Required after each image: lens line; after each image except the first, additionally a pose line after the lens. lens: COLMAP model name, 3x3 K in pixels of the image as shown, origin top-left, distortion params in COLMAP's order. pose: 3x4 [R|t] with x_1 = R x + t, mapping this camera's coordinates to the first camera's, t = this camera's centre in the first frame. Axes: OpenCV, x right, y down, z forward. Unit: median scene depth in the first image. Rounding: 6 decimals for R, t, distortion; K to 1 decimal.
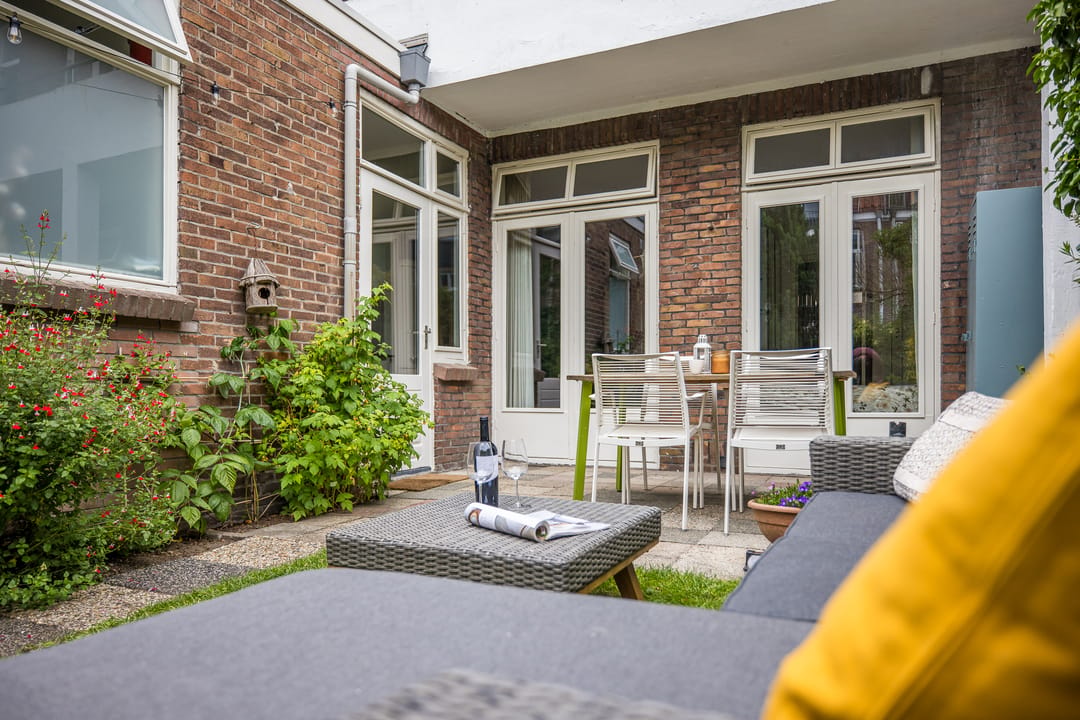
lens RADIAL K [[699.8, 0, 539.3], [0, 699.8, 381.1], [0, 0, 1]] dist [0.000432, 0.000950]
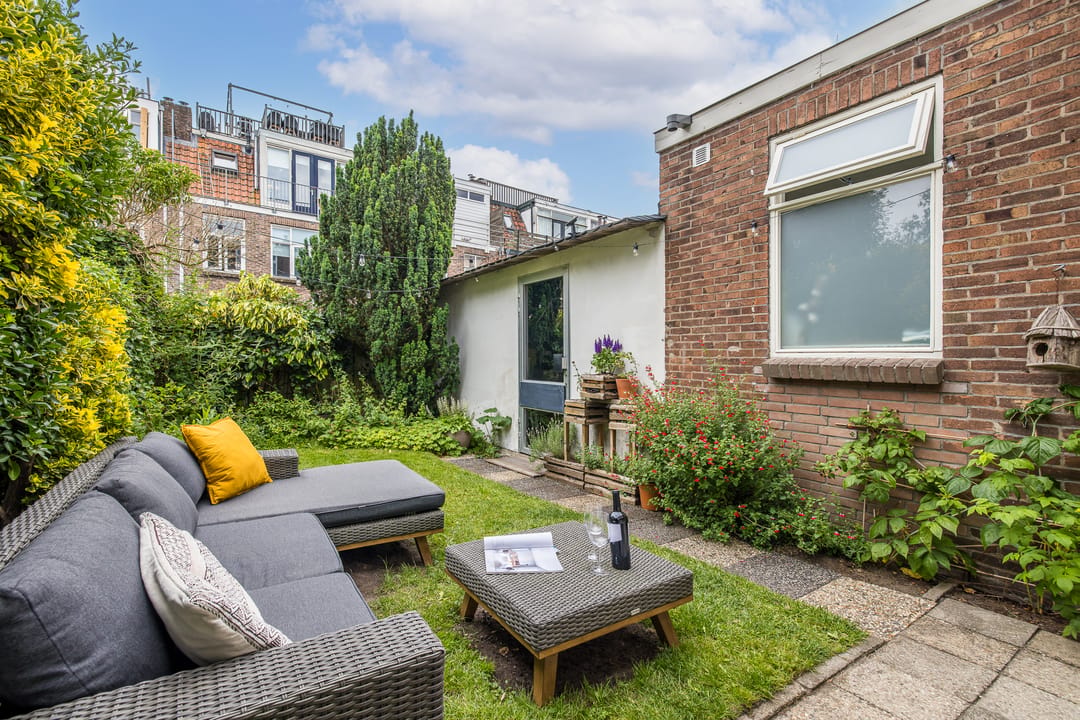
lens RADIAL K [[487.7, 0, 521.5], [0, 487.7, 374.2], [0, 0, 1]] dist [0.000273, 0.000405]
pose [[-0.514372, 0.019585, -0.857343, 0.441542], [-0.014838, 0.999386, 0.031733, -0.105900], [0.857439, 0.029044, -0.513766, 0.774877]]
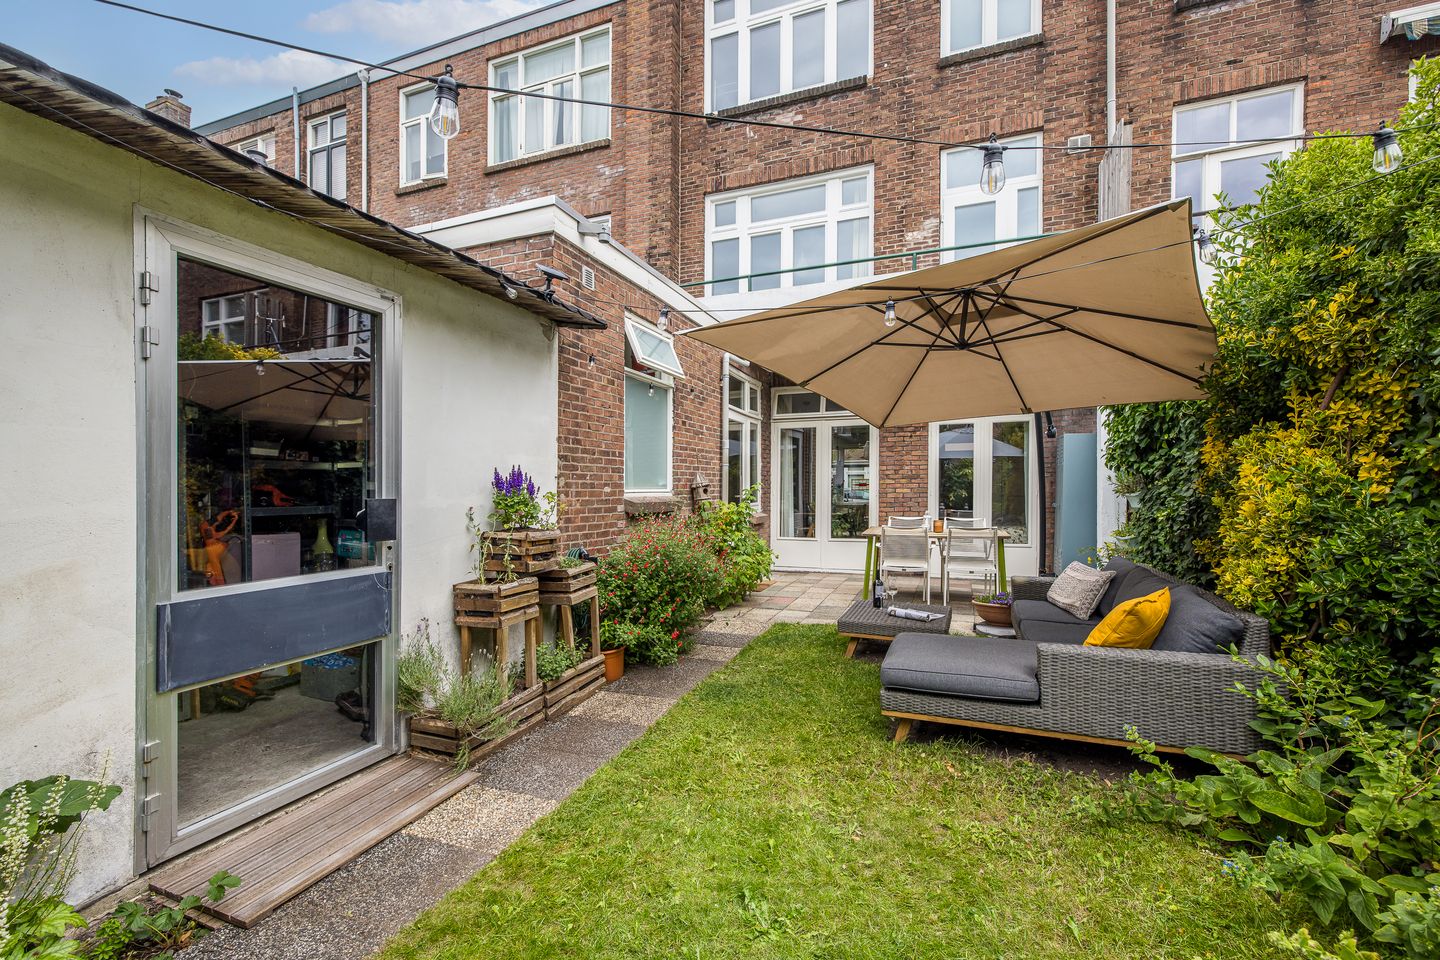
lens RADIAL K [[540.0, 0, 748.1], [0, 540.0, 498.5], [0, 0, 1]] dist [0.000363, 0.000080]
pose [[0.997544, -0.002162, 0.070007, -0.384904], [0.001160, 0.999896, 0.014347, -0.128438], [-0.070031, -0.014231, 0.997443, -0.471512]]
